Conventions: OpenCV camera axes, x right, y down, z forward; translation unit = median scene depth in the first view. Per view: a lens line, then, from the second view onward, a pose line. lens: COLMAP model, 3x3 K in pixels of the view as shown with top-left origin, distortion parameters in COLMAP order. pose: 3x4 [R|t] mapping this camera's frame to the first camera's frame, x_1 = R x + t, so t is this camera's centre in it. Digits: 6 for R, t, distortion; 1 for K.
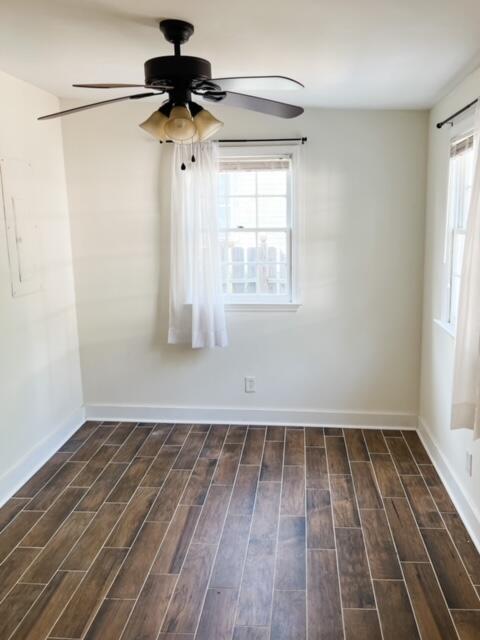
lens RADIAL K [[491.9, 0, 240.0], [0, 491.9, 320.0], [0, 0, 1]] dist [0.009195, -0.001100]
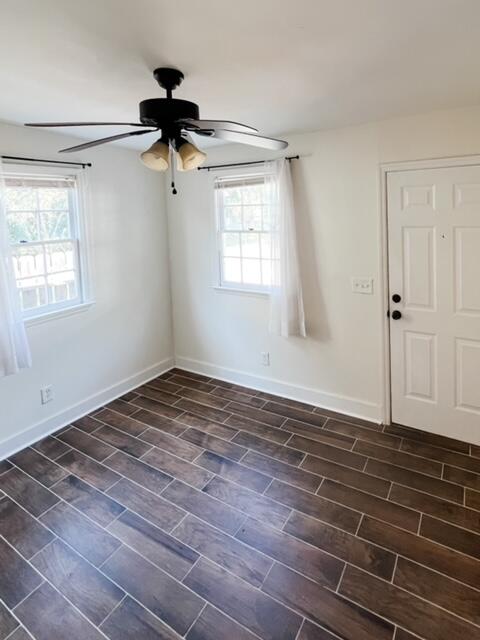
lens RADIAL K [[358.2, 0, 240.4], [0, 358.2, 261.3], [0, 0, 1]] dist [0.000476, -0.000953]
pose [[0.433792, -0.139402, 0.890164, -0.537553], [0.213490, 0.975727, 0.048764, -0.109424], [-0.875355, 0.168887, 0.453024, 0.345637]]
